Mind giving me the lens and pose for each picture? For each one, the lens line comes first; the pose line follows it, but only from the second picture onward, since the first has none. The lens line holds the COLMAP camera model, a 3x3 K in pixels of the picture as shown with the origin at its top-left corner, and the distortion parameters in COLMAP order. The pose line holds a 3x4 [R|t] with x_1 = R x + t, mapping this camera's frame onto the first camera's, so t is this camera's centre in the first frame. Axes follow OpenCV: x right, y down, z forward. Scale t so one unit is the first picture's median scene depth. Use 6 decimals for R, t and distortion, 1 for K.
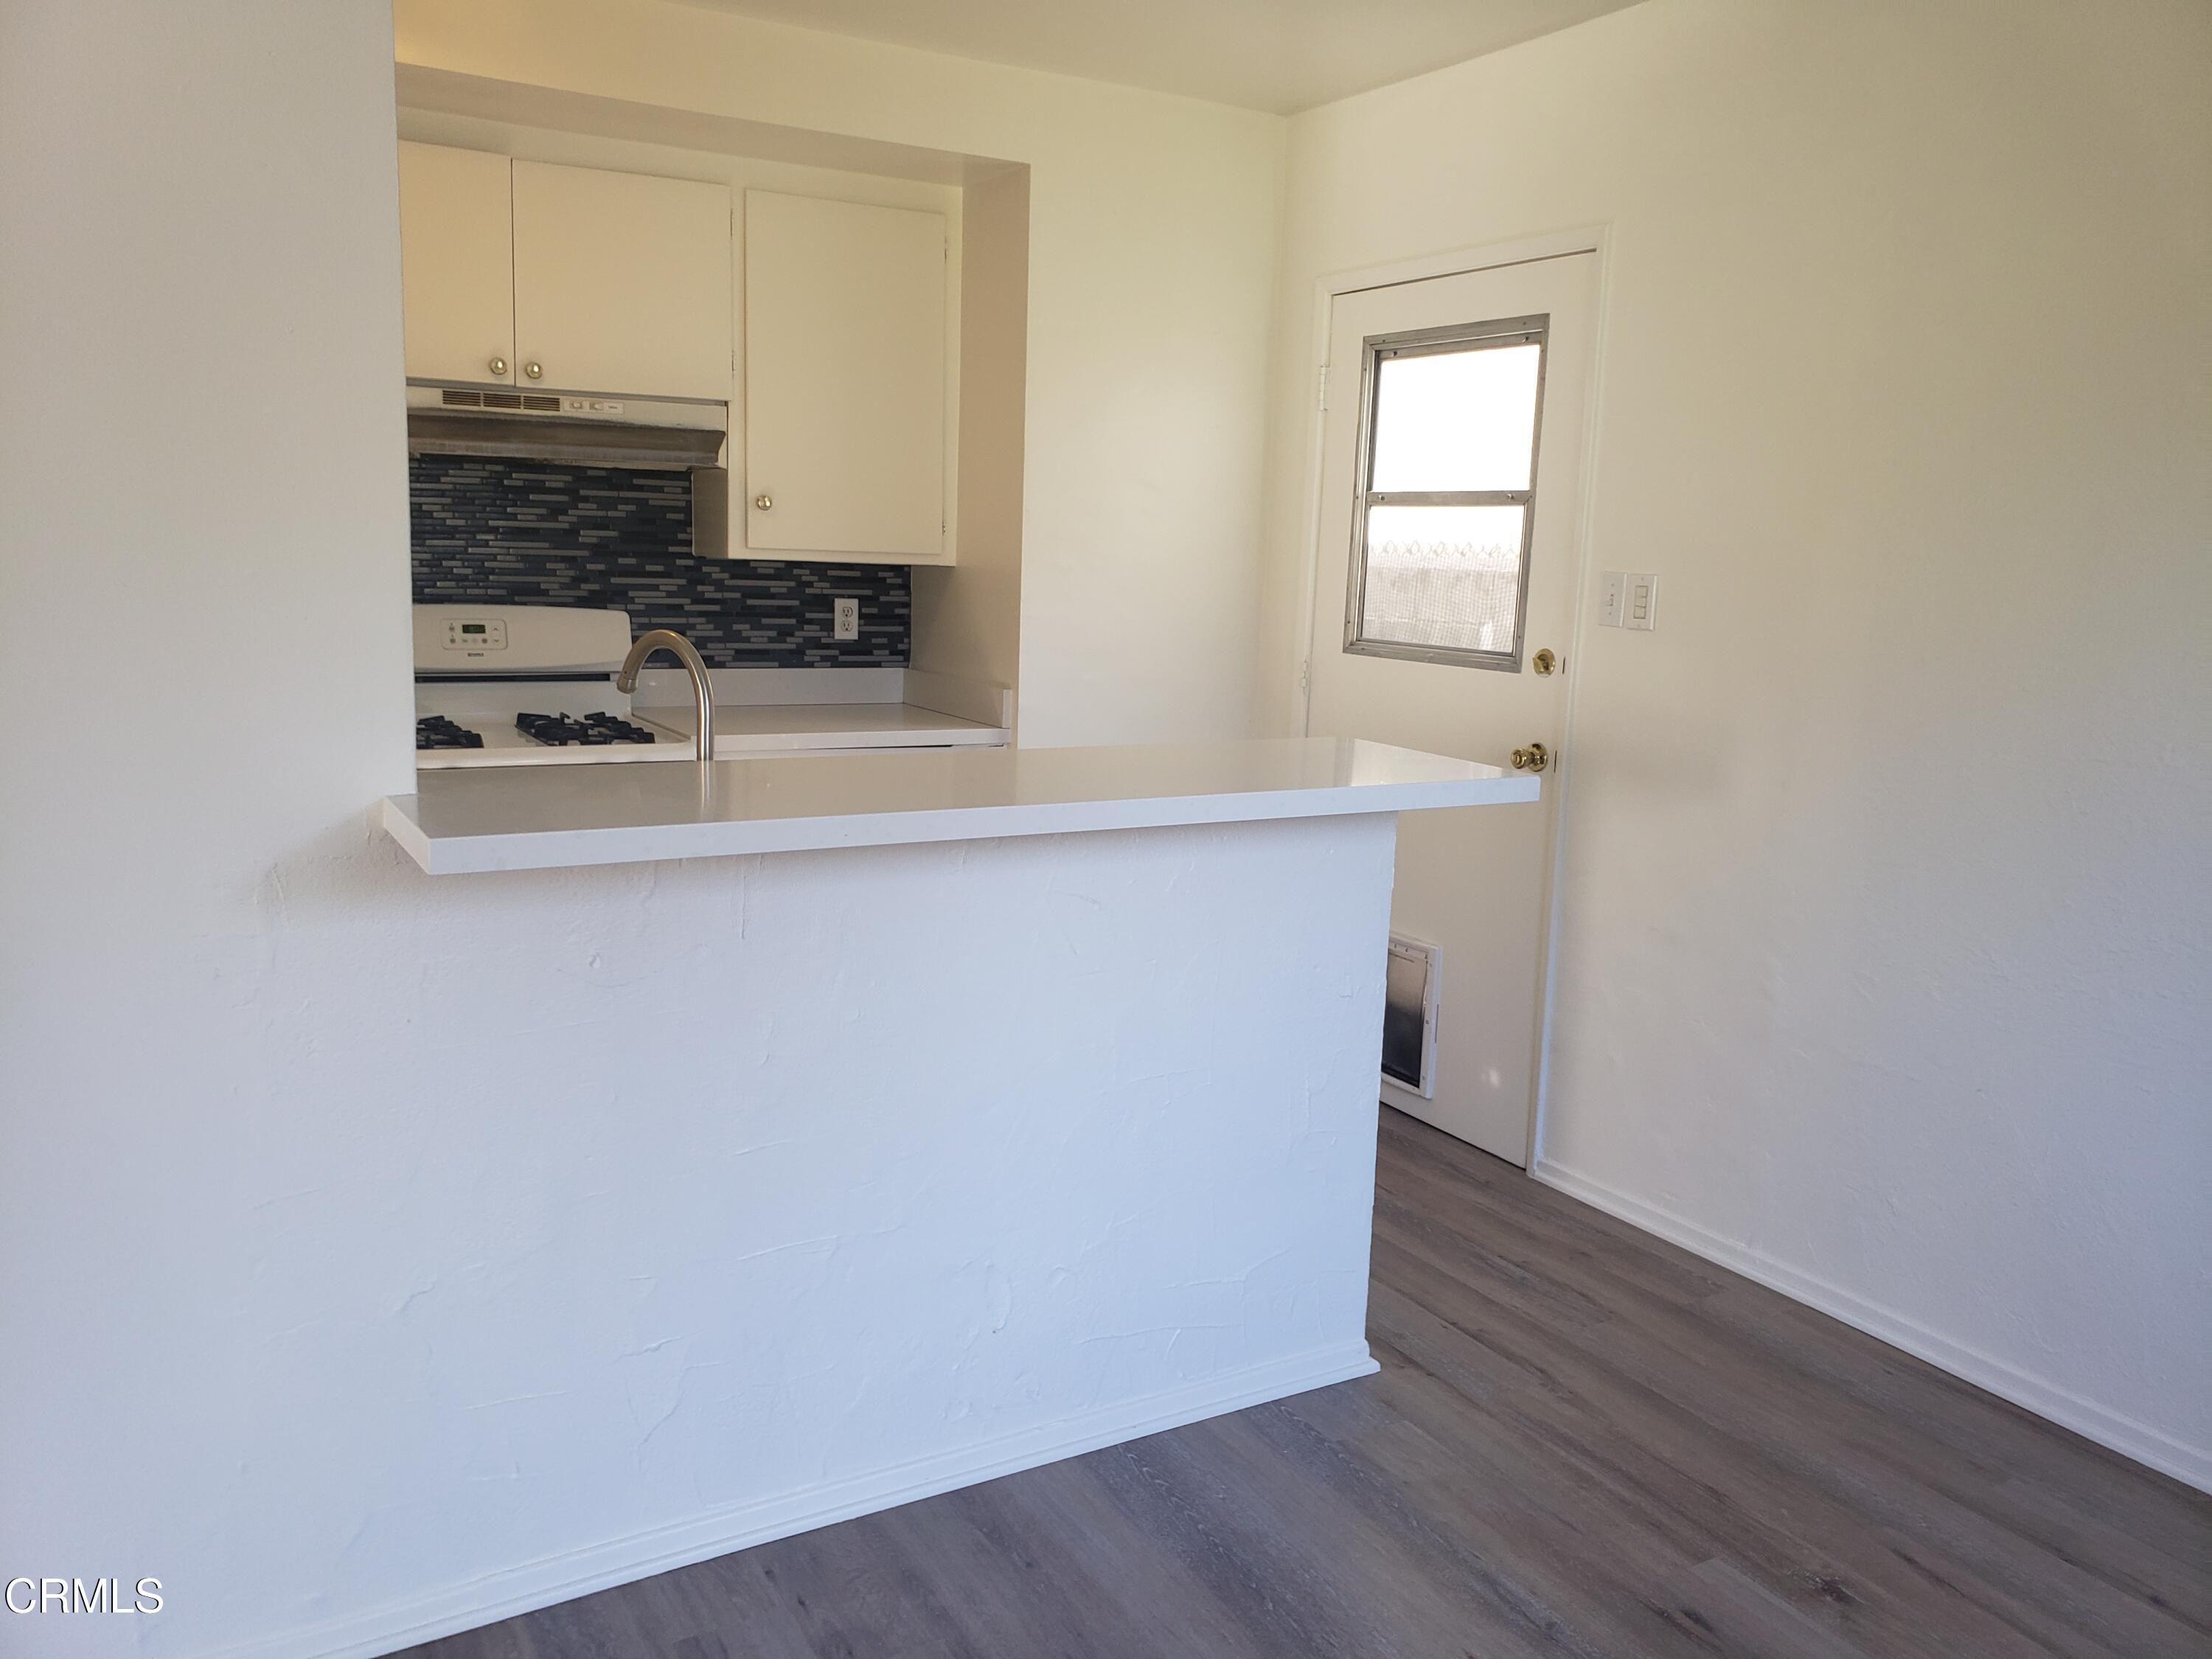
lens RADIAL K [[1731.3, 0, 1090.2], [0, 1731.3, 821.5], [0, 0, 1]] dist [0.030746, -0.006252]
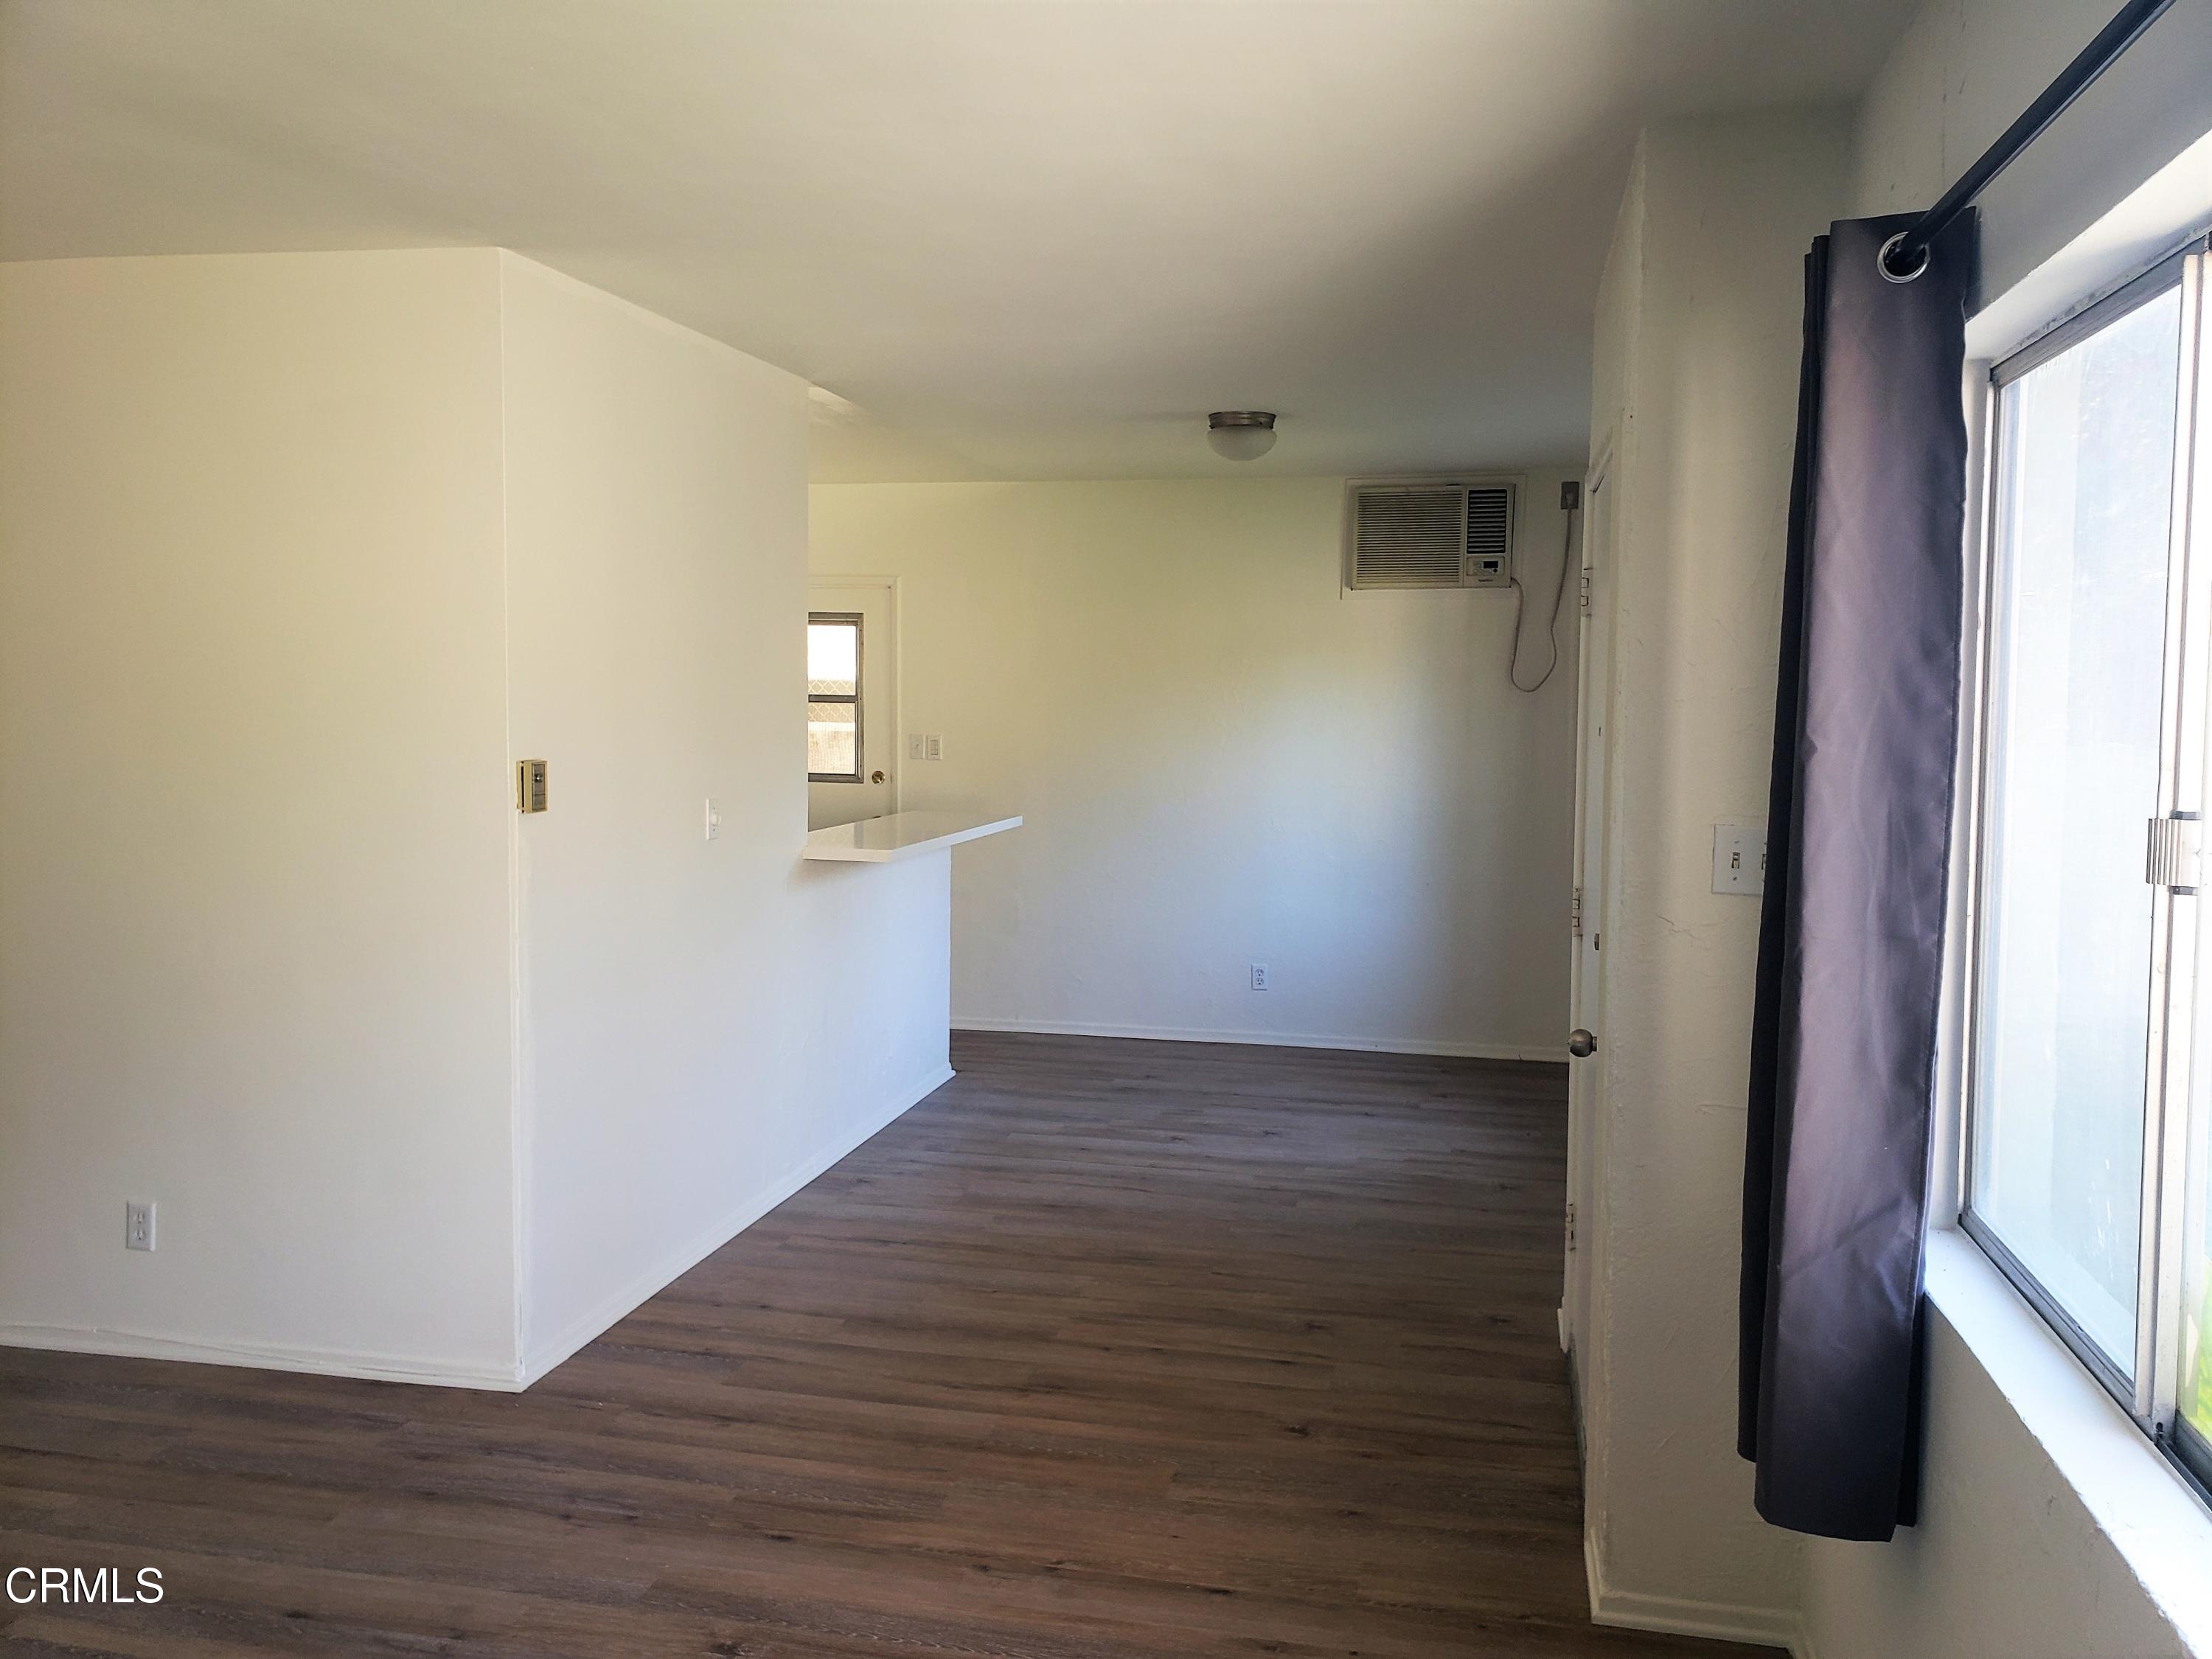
lens RADIAL K [[1731.3, 0, 1106.4], [0, 1731.3, 824.4], [0, 0, 1]] dist [0.030746, -0.006252]
pose [[0.664201, -0.073150, 0.743967, -1.453104], [0.126434, 0.991856, -0.015354, 0.040723], [-0.736785, 0.104260, 0.668040, -0.768240]]
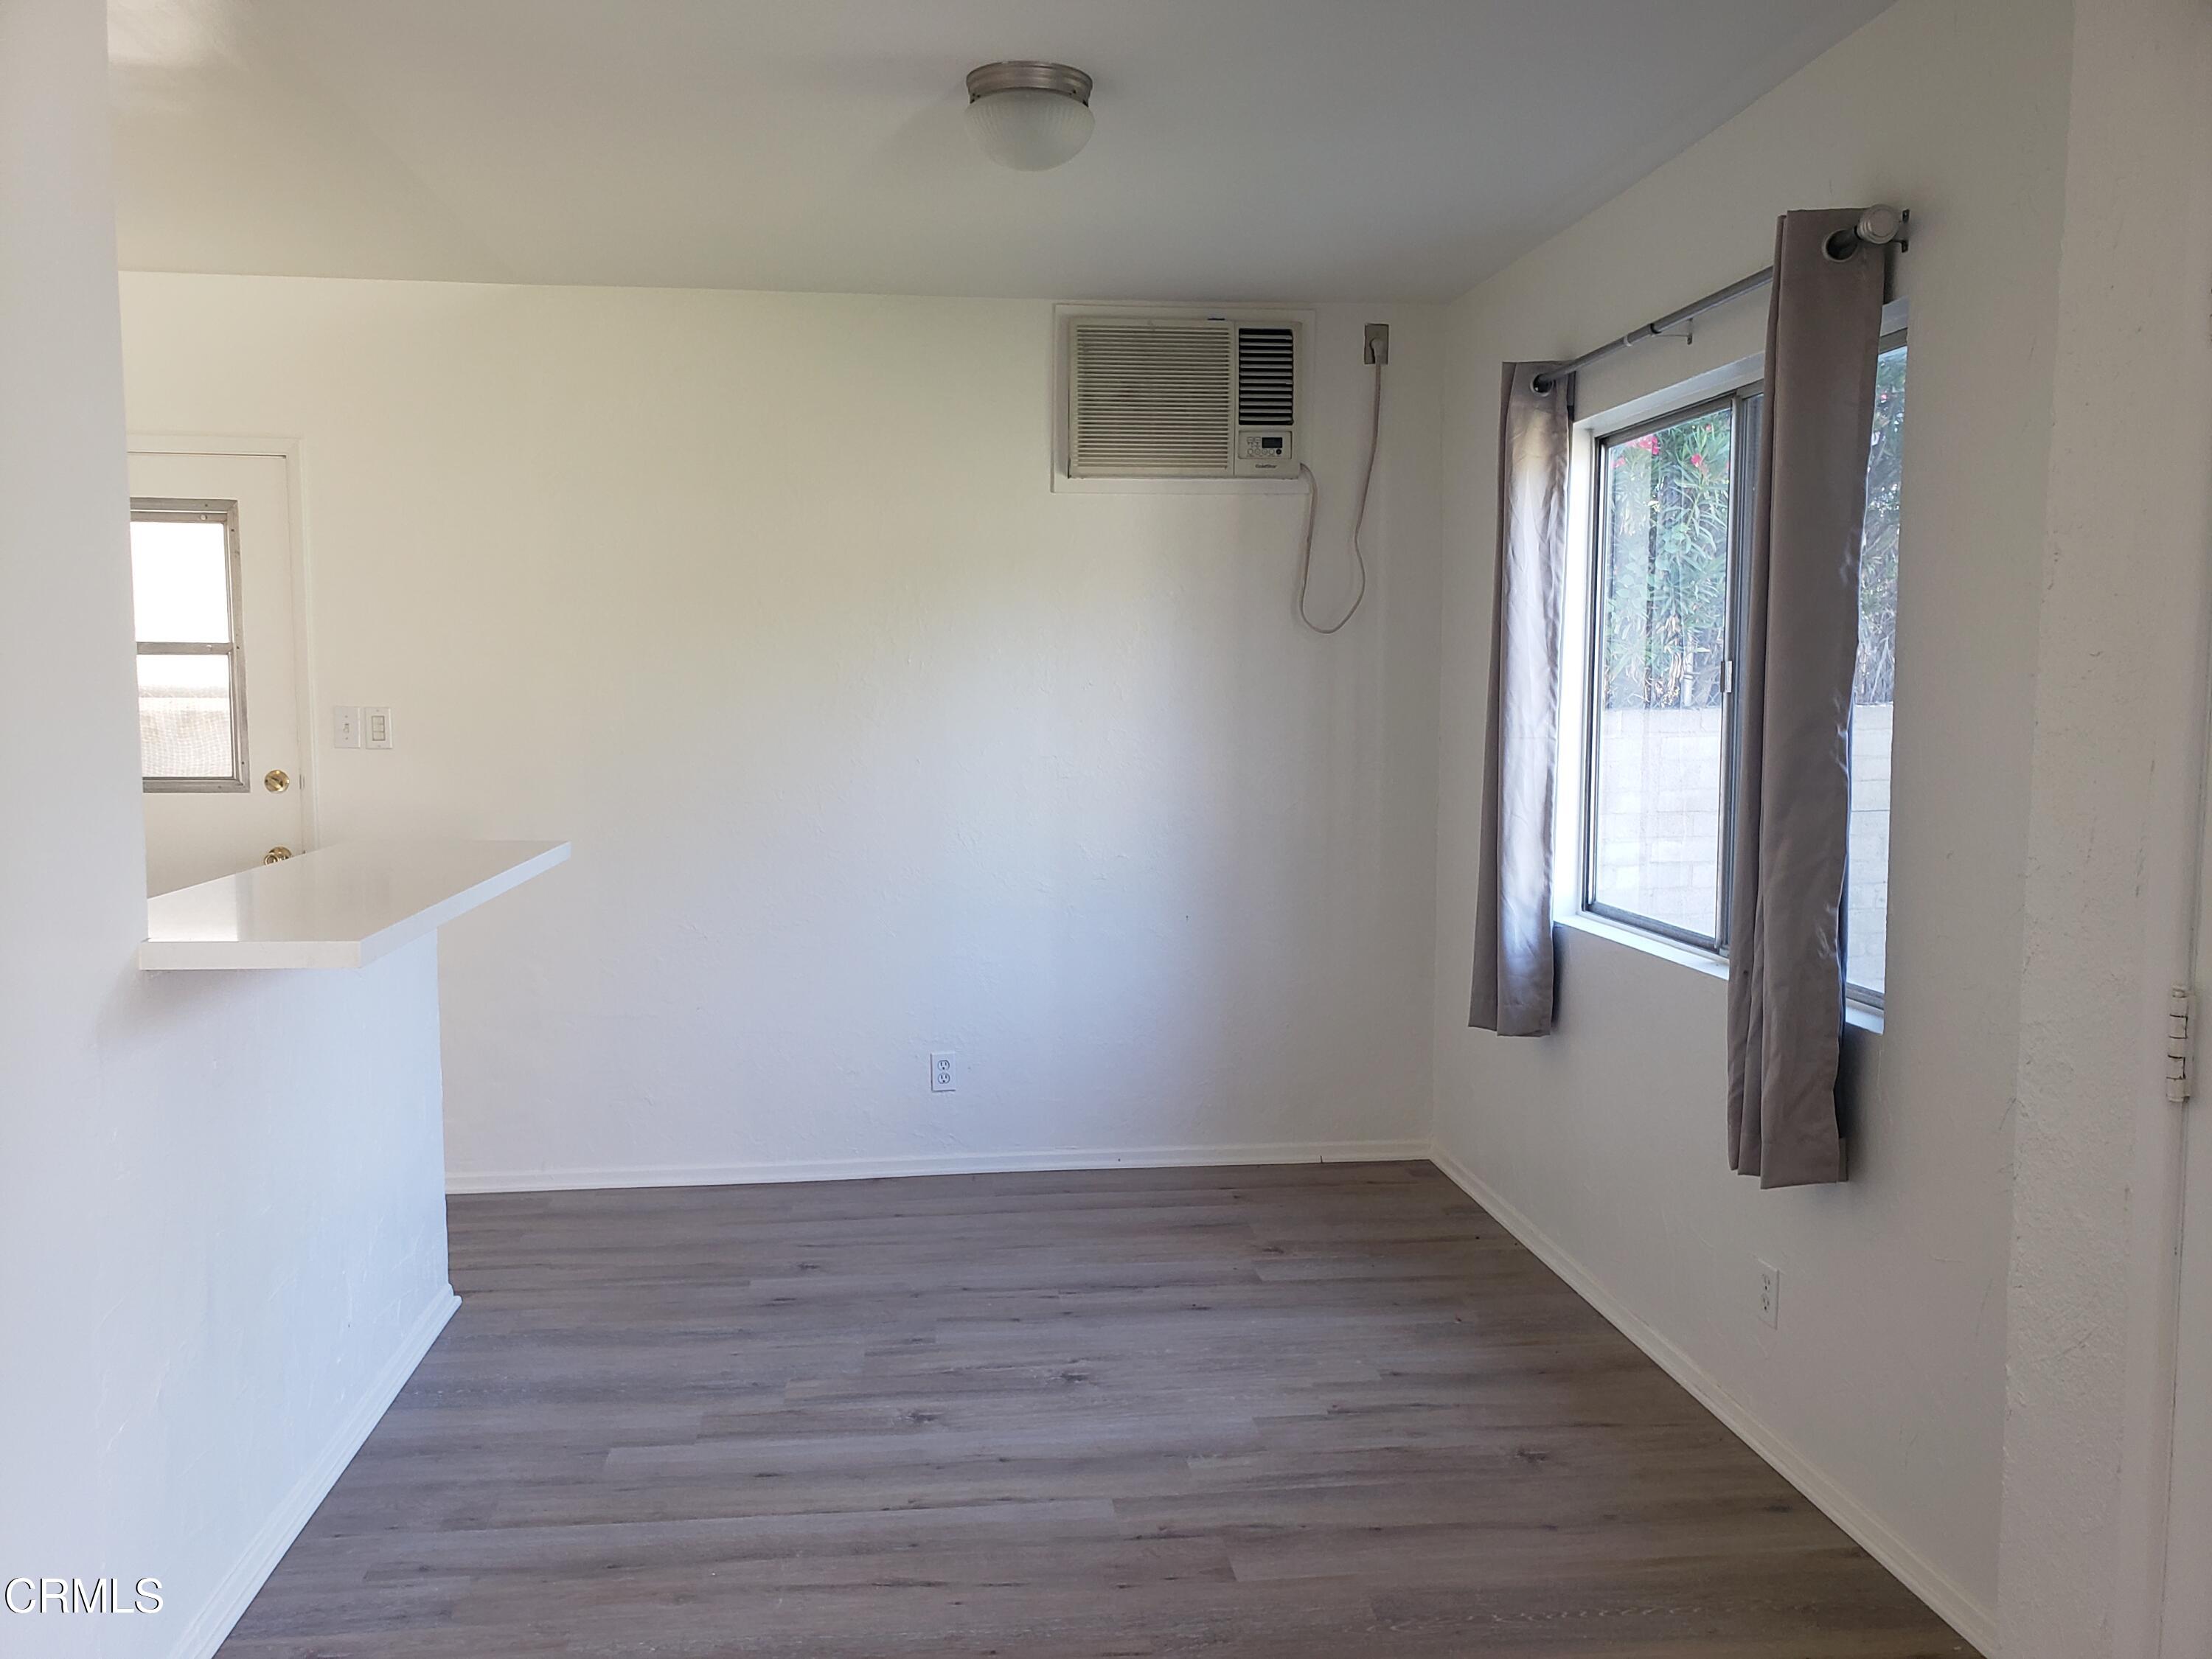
lens RADIAL K [[1731.3, 0, 1106.1], [0, 1731.3, 843.6], [0, 0, 1]] dist [0.030746, -0.006252]
pose [[0.383764, -0.100370, 0.917960, -0.856492], [0.157685, 0.986598, 0.041952, -0.009130], [-0.909869, 0.128649, 0.394447, -0.023928]]
